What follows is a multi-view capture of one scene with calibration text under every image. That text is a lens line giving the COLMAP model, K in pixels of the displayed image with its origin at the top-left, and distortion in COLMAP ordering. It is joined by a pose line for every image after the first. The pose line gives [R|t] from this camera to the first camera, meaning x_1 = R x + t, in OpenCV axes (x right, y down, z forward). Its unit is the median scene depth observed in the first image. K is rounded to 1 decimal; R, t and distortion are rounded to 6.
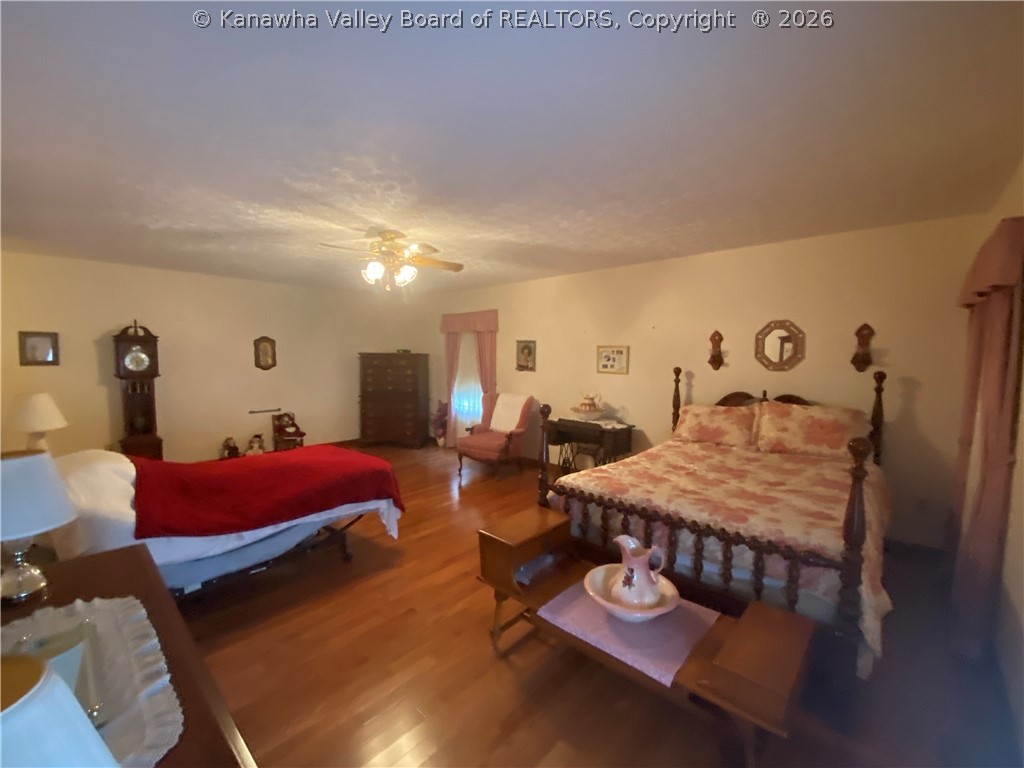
lens RADIAL K [[421.6, 0, 512.0], [0, 421.6, 384.0], [0, 0, 1]] dist [0.023845, -0.020264]
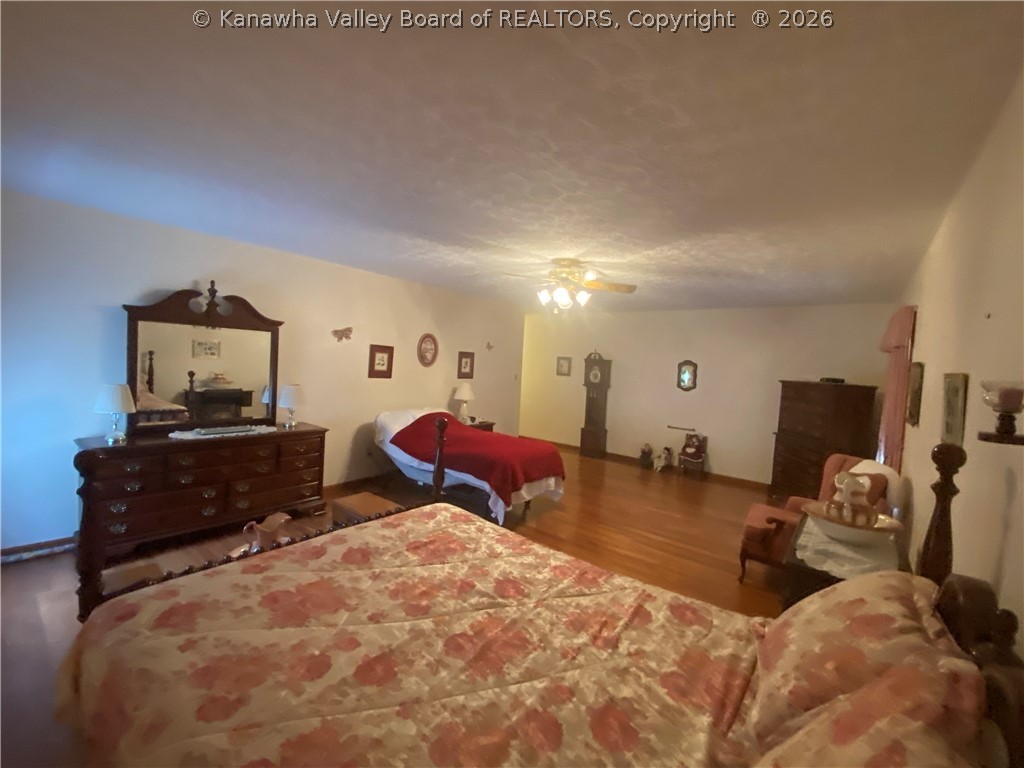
lens RADIAL K [[421.6, 0, 512.0], [0, 421.6, 384.0], [0, 0, 1]] dist [0.023845, -0.020264]
pose [[0.074780, 0.049000, -0.995995, 0.586321], [-0.122706, 0.991654, 0.039573, -0.049472], [0.989622, 0.119255, 0.080168, 0.597000]]
